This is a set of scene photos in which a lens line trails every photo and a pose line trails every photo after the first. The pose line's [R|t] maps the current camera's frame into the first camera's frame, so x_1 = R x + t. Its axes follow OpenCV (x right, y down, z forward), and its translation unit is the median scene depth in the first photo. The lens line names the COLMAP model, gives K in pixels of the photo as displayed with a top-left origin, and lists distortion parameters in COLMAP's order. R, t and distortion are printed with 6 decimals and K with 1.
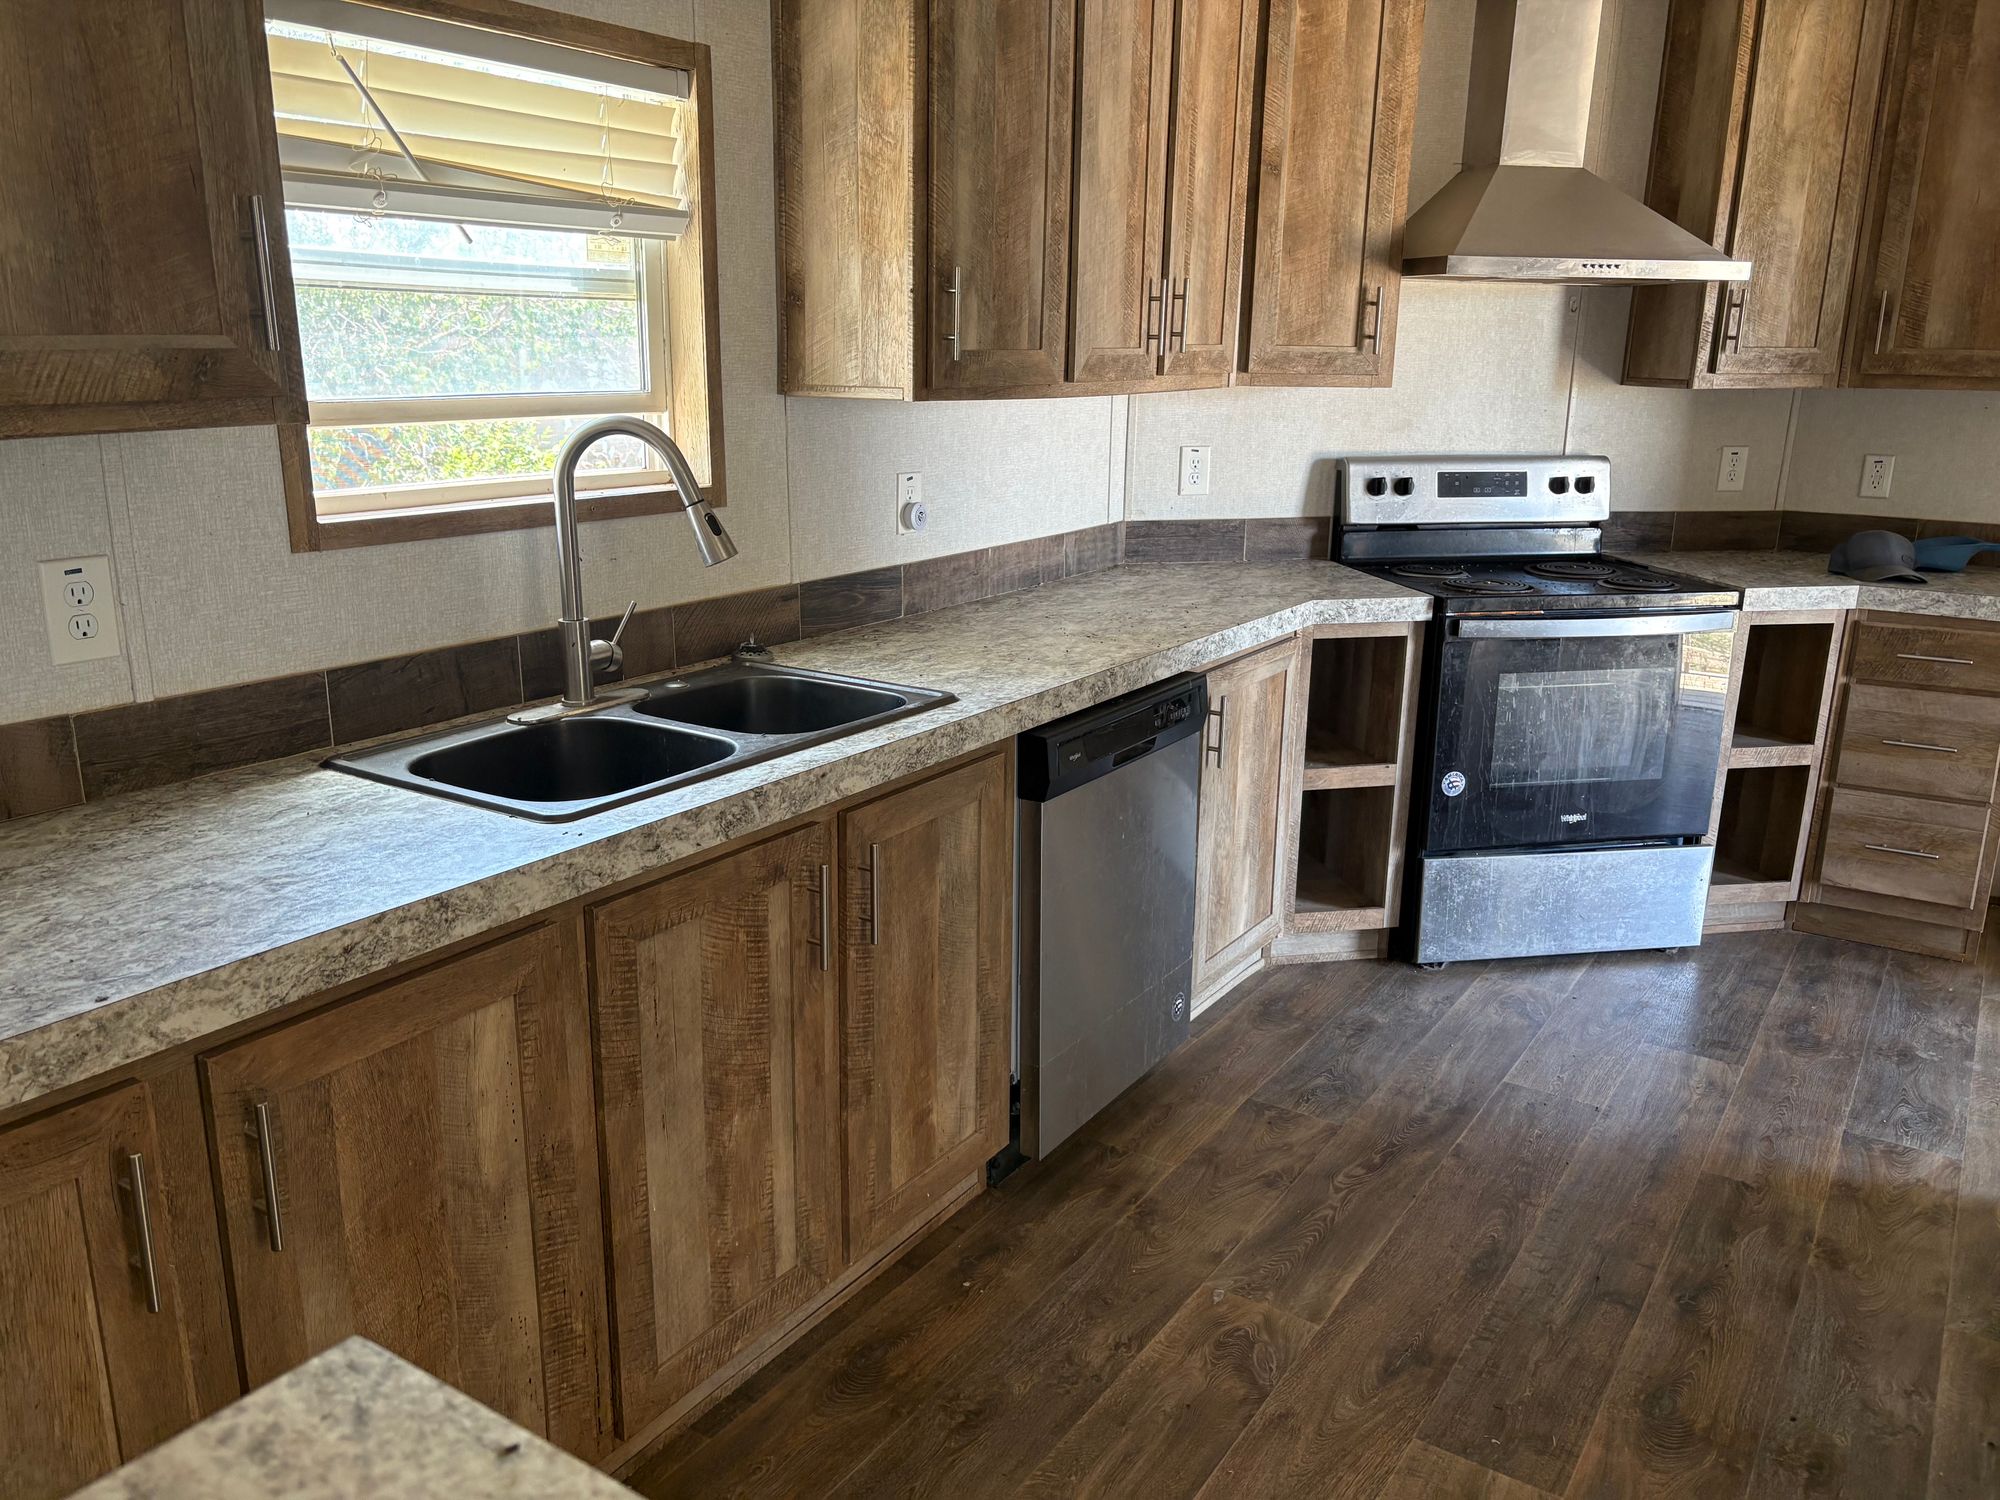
lens RADIAL K [[1539.0, 0, 981.6], [0, 1539.0, 751.1], [0, 0, 1]] dist [0.011248, -0.025659]
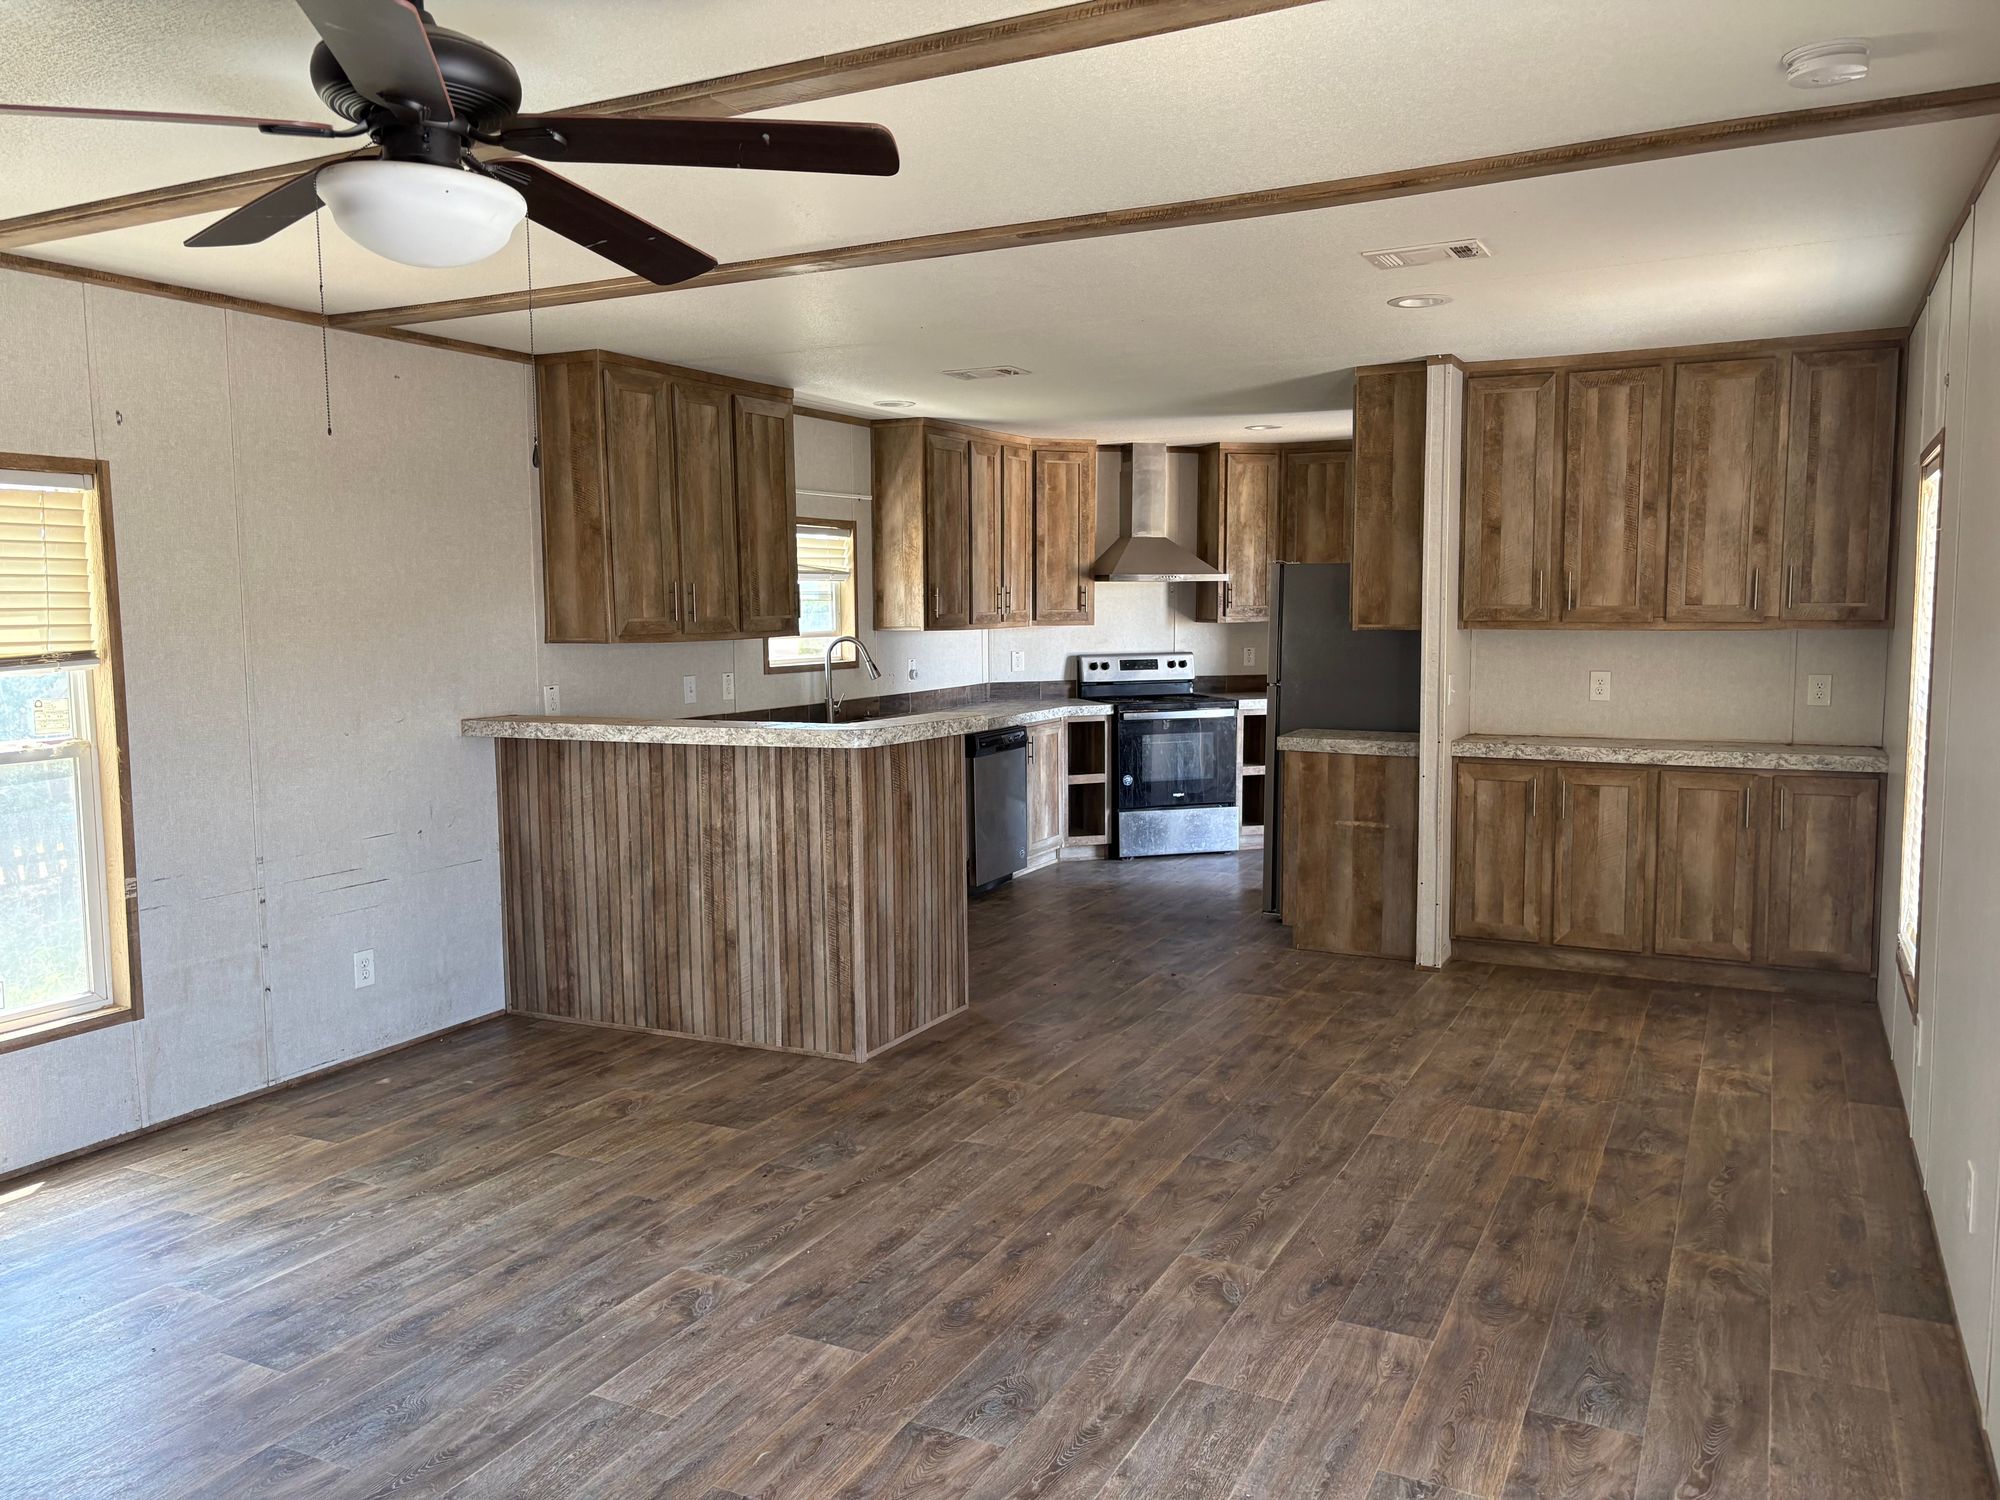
lens RADIAL K [[1539.0, 0, 1000.2], [0, 1539.0, 758.1], [0, 0, 1]] dist [0.011248, -0.025659]
pose [[0.991740, -0.032703, 0.124023, -0.203185], [0.051877, 0.986602, -0.154679, 0.359090], [-0.117303, 0.159835, 0.980149, -1.409024]]
